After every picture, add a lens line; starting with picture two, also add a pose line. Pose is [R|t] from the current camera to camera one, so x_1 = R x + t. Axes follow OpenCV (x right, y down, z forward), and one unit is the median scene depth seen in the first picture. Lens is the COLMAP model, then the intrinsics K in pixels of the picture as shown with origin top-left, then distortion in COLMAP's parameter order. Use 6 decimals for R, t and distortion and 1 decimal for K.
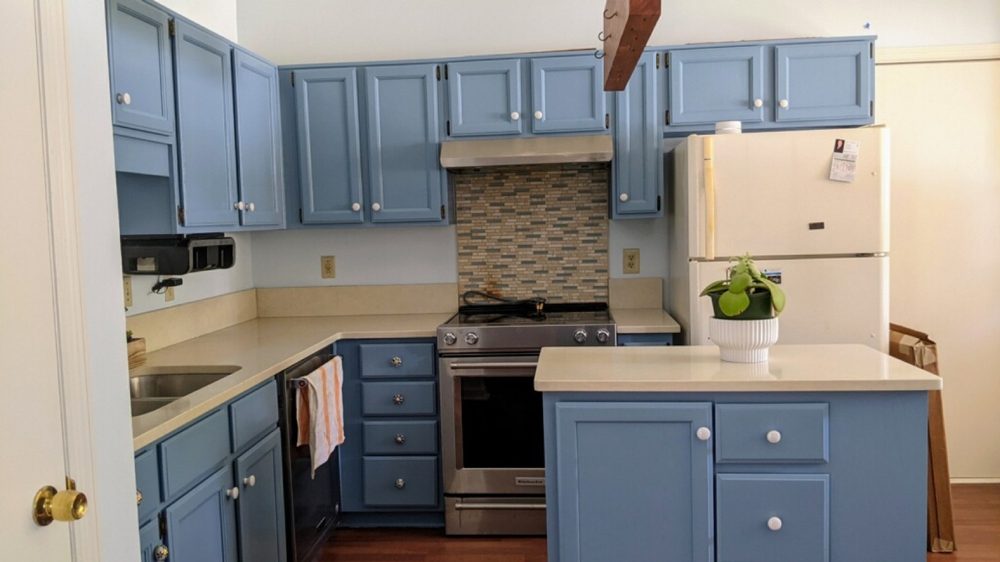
lens RADIAL K [[821.2, 0, 500.0], [0, 821.2, 281.0], [0, 0, 1]] dist [-0.000301, -0.000537]
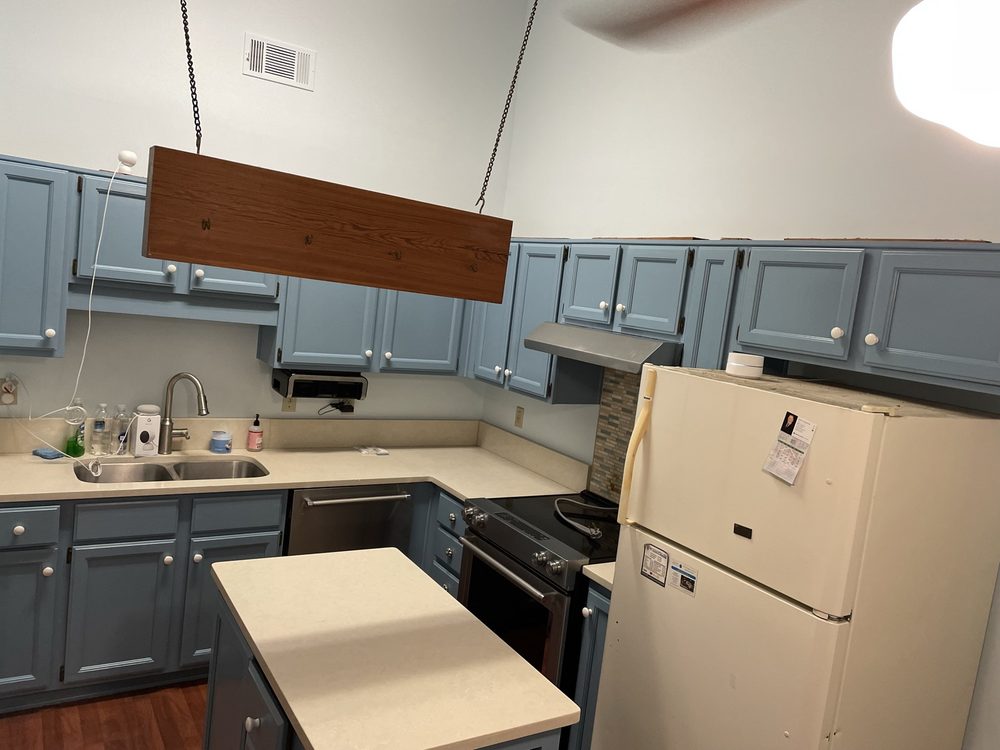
lens RADIAL K [[793.7, 0, 498.9], [0, 793.7, 369.6], [0, 0, 1]] dist [0.086966, -0.382489]
pose [[0.571499, 0.188825, -0.798582, 0.653737], [-0.190744, 0.977078, 0.094527, -0.186992], [0.798126, 0.098303, 0.594416, 0.380182]]
